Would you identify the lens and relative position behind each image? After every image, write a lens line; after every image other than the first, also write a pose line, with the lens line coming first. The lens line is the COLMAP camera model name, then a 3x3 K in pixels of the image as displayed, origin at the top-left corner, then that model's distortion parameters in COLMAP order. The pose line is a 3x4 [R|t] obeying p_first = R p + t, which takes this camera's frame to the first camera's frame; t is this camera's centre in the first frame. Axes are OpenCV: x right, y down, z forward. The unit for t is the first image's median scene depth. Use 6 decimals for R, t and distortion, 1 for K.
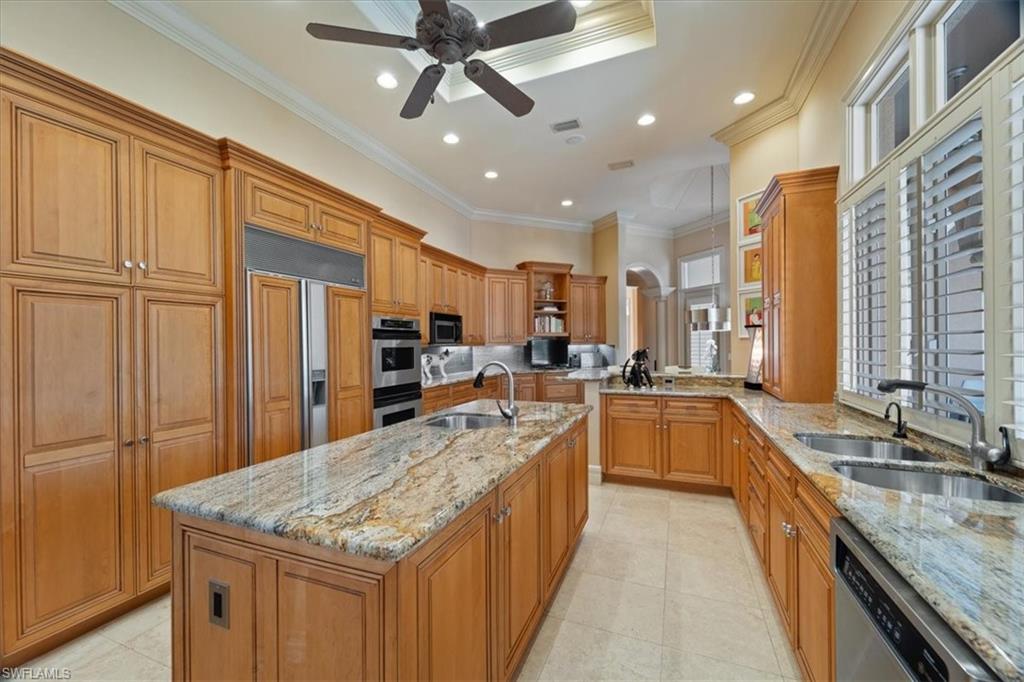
lens RADIAL K [[413.7, 0, 504.8], [0, 413.7, 343.8], [0, 0, 1]] dist [0.003112, -0.000584]
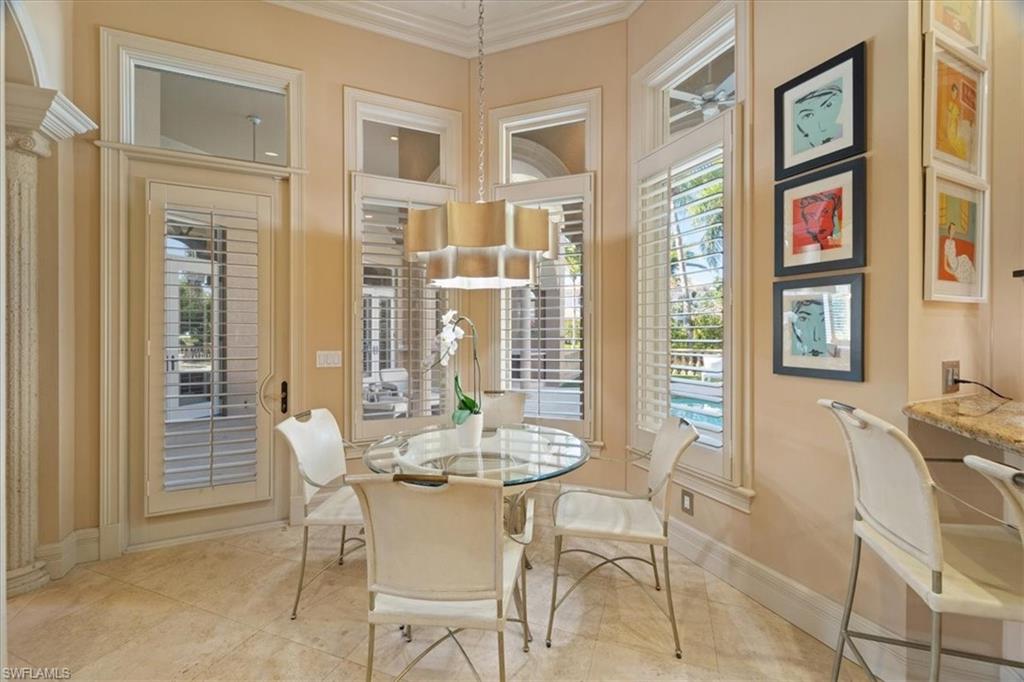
lens RADIAL K [[413.7, 0, 505.1], [0, 413.7, 333.4], [0, 0, 1]] dist [0.003112, -0.000584]
pose [[-0.036049, 0.005984, 0.999332, 0.166090], [0.001203, 0.999982, -0.005944, 0.010743], [-0.999349, 0.000988, -0.036056, 1.001486]]
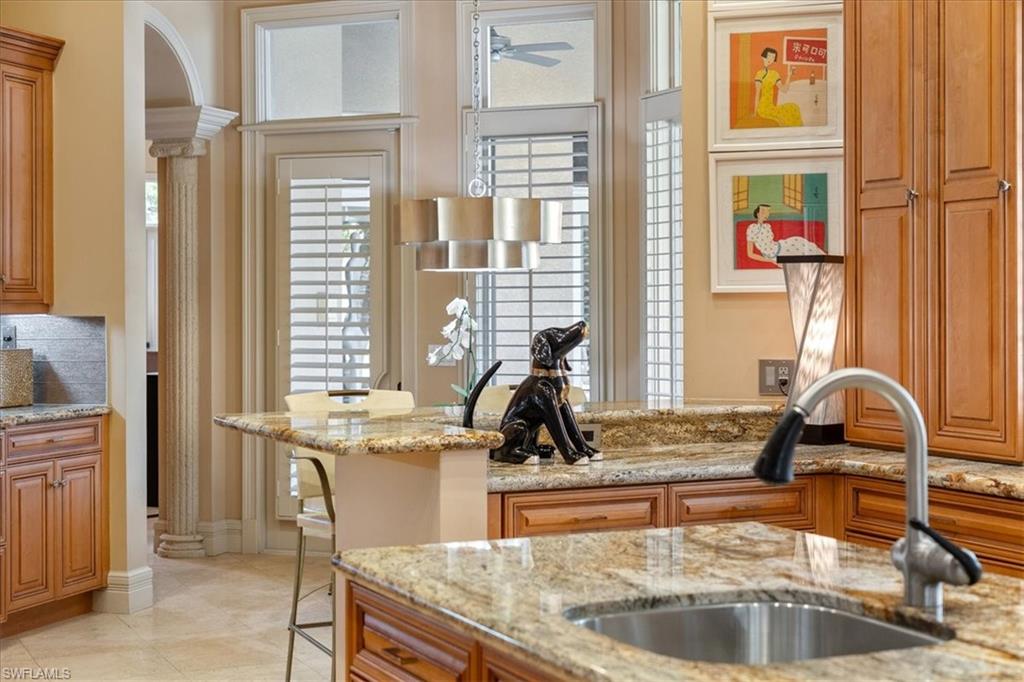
lens RADIAL K [[1572.0, 0, 507.7], [0, 1572.0, 299.7], [0, 0, 1]] dist [0.005018, 0.000000]
pose [[0.664799, 0.010620, 0.746947, -0.356078], [-0.001836, 0.999919, -0.012583, 0.005380], [-0.747020, 0.006994, 0.664765, 0.212540]]
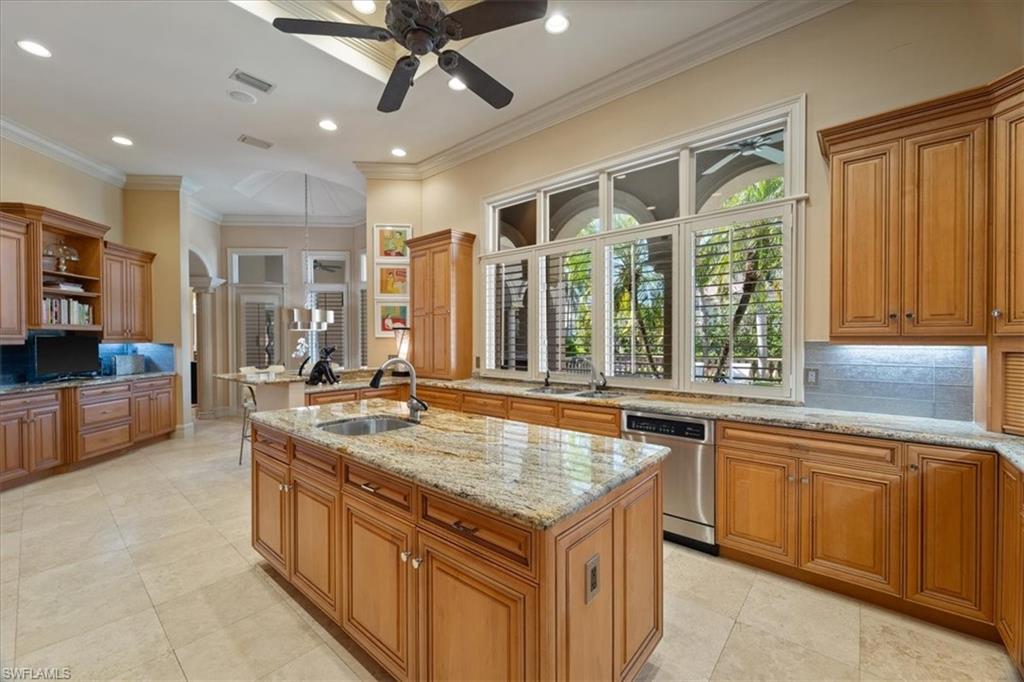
lens RADIAL K [[413.7, 0, 513.2], [0, 413.7, 344.9], [0, 0, 1]] dist [0.003112, -0.000584]
pose [[0.299251, -0.004144, 0.954166, -0.361455], [0.000023, 0.999991, 0.004336, 0.002545], [-0.954175, -0.001275, 0.299248, 0.177336]]
